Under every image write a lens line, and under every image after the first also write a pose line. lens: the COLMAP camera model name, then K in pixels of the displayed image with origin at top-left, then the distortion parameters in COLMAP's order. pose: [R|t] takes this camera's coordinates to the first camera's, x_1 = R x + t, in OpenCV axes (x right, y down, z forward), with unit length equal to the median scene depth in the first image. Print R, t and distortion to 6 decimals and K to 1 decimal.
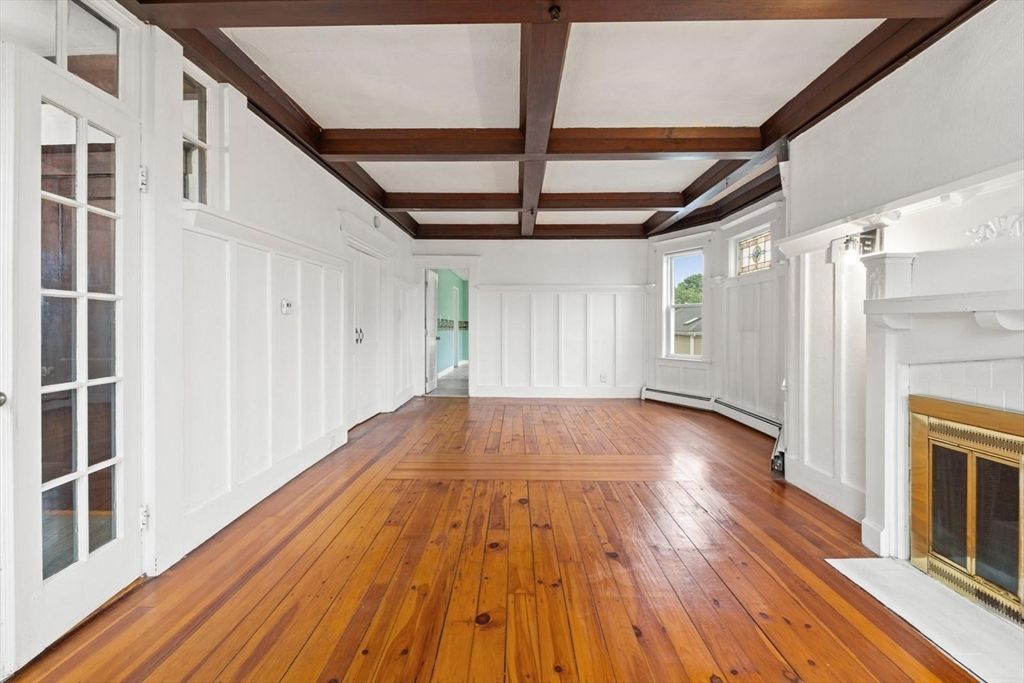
lens RADIAL K [[456.3, 0, 510.1], [0, 456.3, 326.1], [0, 0, 1]] dist [-0.003835, 0.000306]
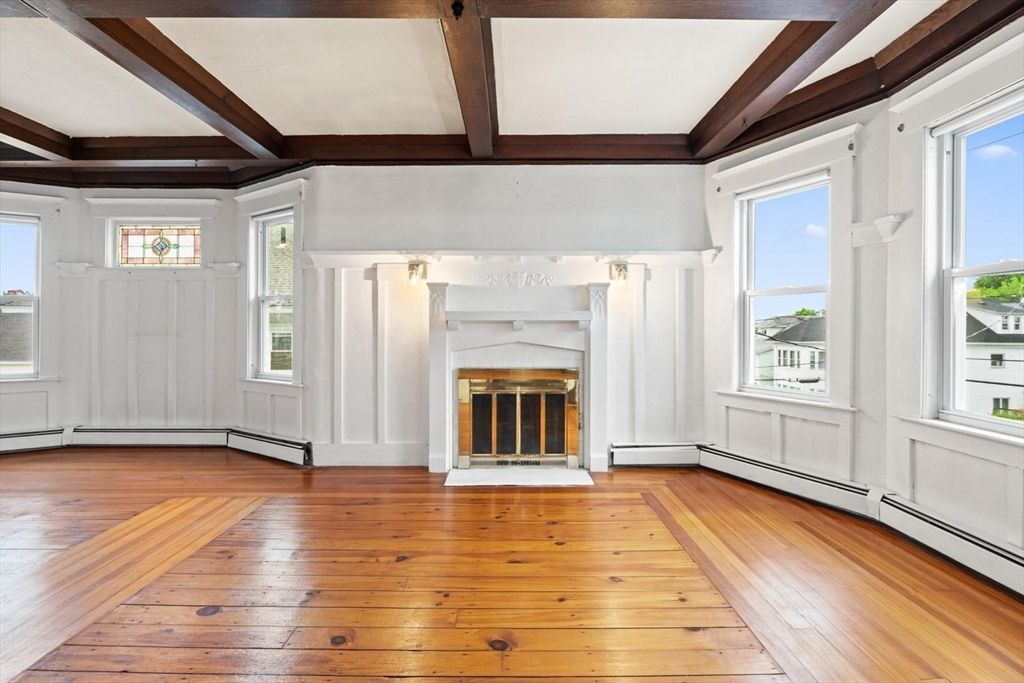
lens RADIAL K [[456.3, 0, 511.5], [0, 456.3, 332.7], [0, 0, 1]] dist [-0.003835, 0.000306]
pose [[-0.018706, -0.007697, 0.999795, -0.752062], [0.002750, 0.999966, 0.007750, 0.003876], [-0.999821, 0.002894, -0.018684, 0.763852]]
